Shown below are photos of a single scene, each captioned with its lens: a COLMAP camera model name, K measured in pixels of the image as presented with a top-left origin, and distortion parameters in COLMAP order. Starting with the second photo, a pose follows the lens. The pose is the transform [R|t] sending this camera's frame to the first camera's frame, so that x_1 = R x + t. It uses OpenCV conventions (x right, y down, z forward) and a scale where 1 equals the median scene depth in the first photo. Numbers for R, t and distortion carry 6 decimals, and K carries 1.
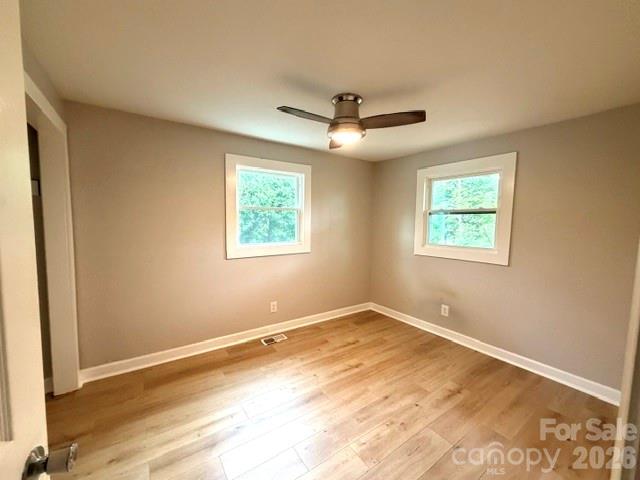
lens RADIAL K [[262.2, 0, 320.0], [0, 262.2, 240.0], [0, 0, 1]] dist [0.000806, 0.000010]
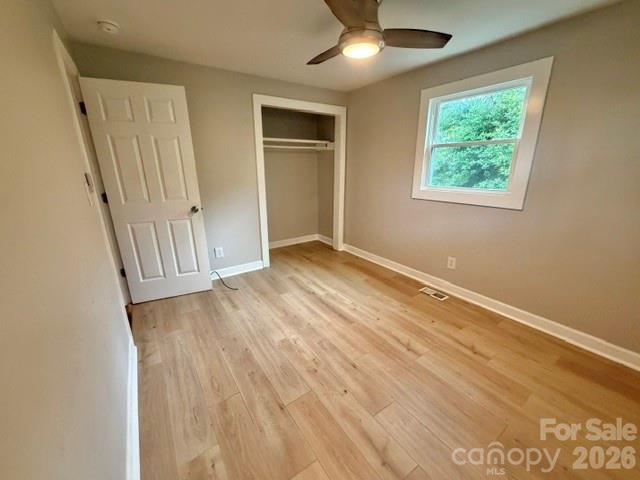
lens RADIAL K [[262.2, 0, 320.0], [0, 262.2, 240.0], [0, 0, 1]] dist [0.000806, 0.000010]
pose [[-0.013658, 0.266673, -0.963690, 0.791575], [-0.074573, 0.960824, 0.266936, -0.021570], [0.997122, 0.075511, 0.006764, 0.682639]]
